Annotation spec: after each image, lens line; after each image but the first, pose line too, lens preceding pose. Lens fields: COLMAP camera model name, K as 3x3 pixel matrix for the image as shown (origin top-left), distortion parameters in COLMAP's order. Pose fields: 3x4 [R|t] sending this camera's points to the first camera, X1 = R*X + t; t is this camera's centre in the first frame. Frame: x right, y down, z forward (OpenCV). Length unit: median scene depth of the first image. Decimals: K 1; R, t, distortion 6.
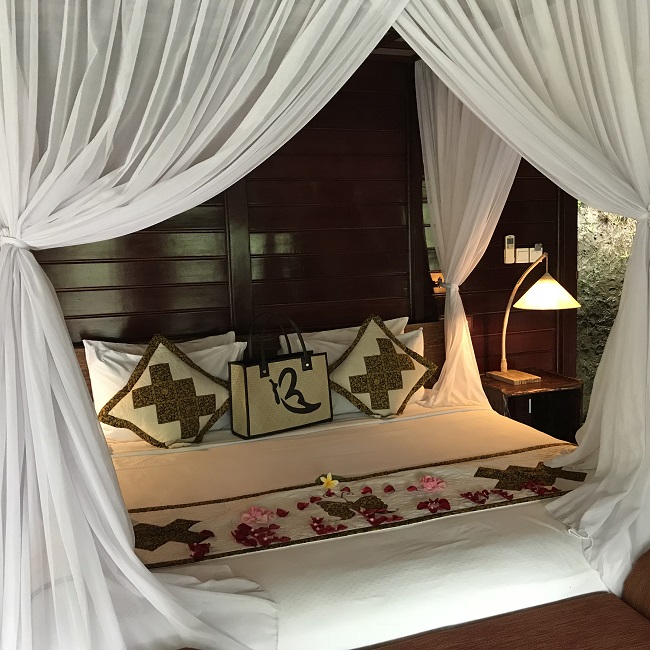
lens RADIAL K [[728.4, 0, 314.7], [0, 728.4, 324.9], [0, 0, 1]] dist [0.090568, -0.192903]
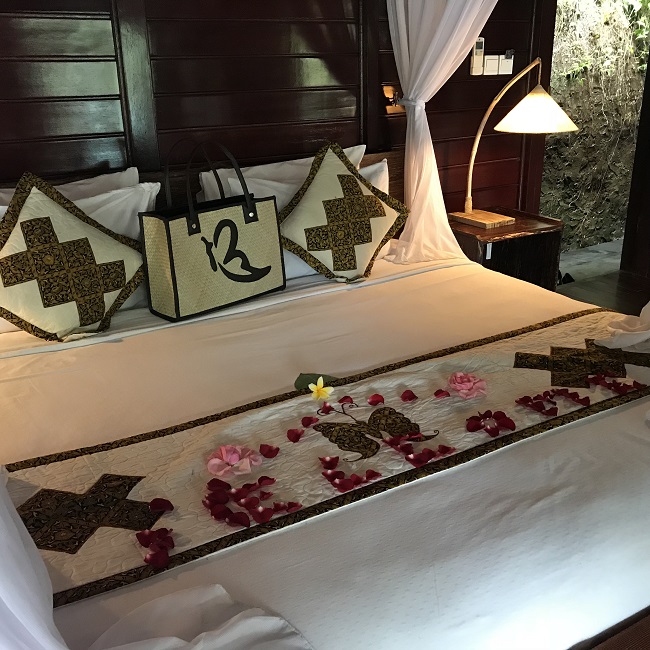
lens RADIAL K [[728.4, 0, 314.7], [0, 728.4, 324.9], [0, 0, 1]] dist [0.090568, -0.192903]
pose [[0.984528, -0.051829, 0.167385, -0.076384], [0.013622, 0.975002, 0.221779, 0.002139], [-0.174695, -0.216067, 0.960623, 0.278786]]
